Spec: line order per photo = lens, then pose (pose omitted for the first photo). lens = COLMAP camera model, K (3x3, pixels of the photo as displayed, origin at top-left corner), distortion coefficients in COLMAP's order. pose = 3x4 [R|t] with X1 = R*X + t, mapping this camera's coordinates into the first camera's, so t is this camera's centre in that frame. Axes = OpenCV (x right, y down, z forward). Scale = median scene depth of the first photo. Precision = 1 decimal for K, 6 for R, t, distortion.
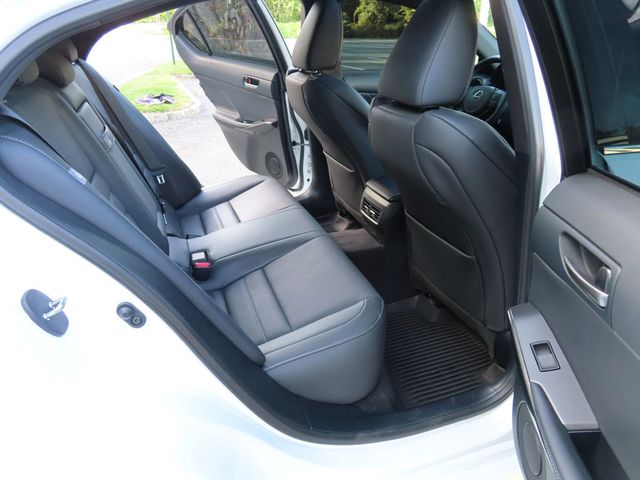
lens RADIAL K [[457.7, 0, 321.1], [0, 457.7, 239.4], [0, 0, 1]] dist [-0.011294, 0.000937]
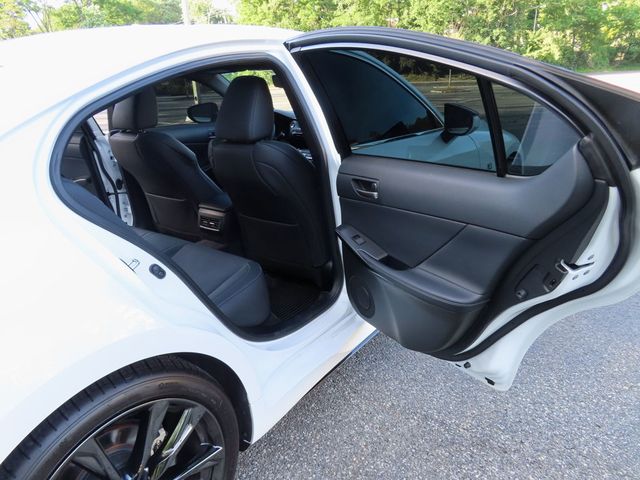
lens RADIAL K [[457.7, 0, 321.1], [0, 457.7, 239.4], [0, 0, 1]] dist [-0.011294, 0.000937]
pose [[0.829948, -0.221192, 0.512113, -0.325281], [0.273897, 0.961332, -0.028669, 0.114470], [-0.485969, 0.164060, 0.858439, -0.328184]]
